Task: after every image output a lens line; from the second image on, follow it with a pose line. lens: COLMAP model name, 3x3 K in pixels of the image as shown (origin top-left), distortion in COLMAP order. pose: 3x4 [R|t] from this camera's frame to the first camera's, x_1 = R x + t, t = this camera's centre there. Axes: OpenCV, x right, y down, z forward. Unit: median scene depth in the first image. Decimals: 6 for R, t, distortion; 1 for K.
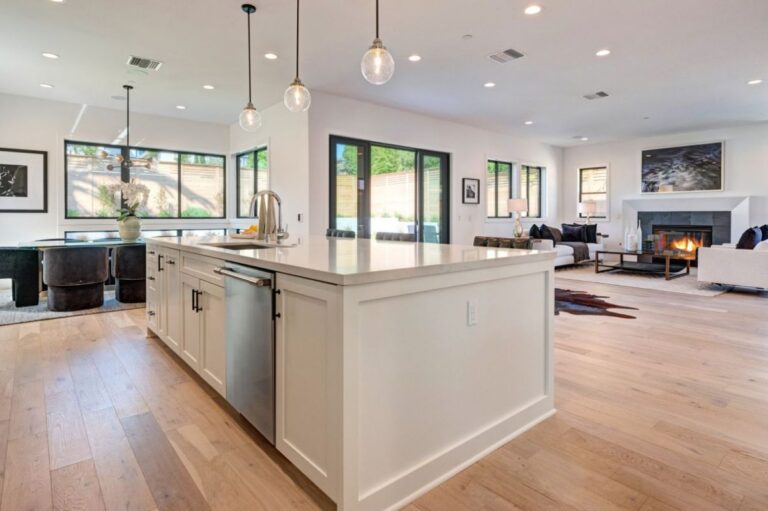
lens RADIAL K [[413.0, 0, 392.5], [0, 413.0, 219.1], [0, 0, 1]] dist [0.000107, -0.000132]
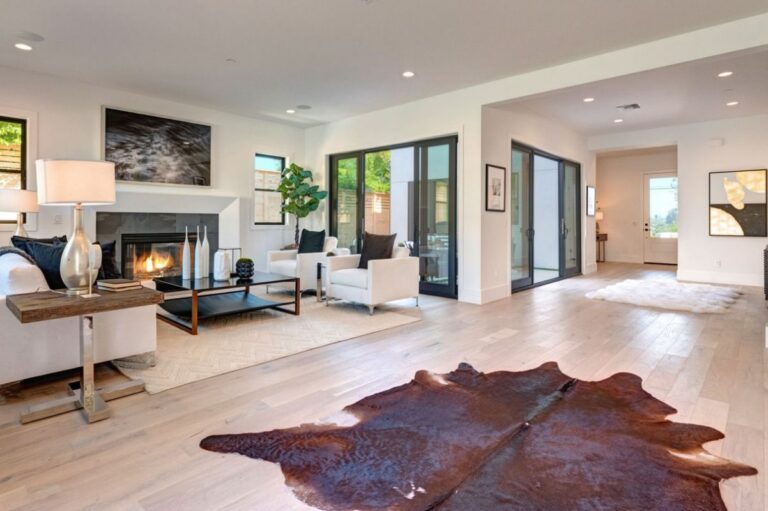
lens RADIAL K [[413.0, 0, 377.0], [0, 413.0, 224.3], [0, 0, 1]] dist [0.000107, -0.000132]
pose [[-0.099178, -0.007945, 0.995038, -0.018798], [0.003970, 0.999957, 0.008380, -0.004640], [-0.995062, 0.004782, -0.099142, 0.750221]]
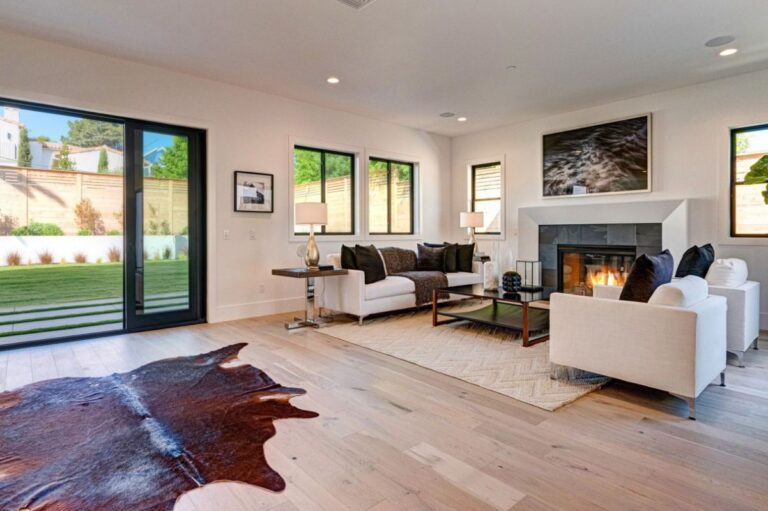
lens RADIAL K [[413.0, 0, 391.8], [0, 413.0, 236.0], [0, 0, 1]] dist [0.000107, -0.000132]
pose [[0.999845, -0.003081, 0.017362, 0.380215], [0.003068, 0.999995, 0.000811, -0.001012], [-0.017364, -0.000757, 0.999849, 0.358464]]
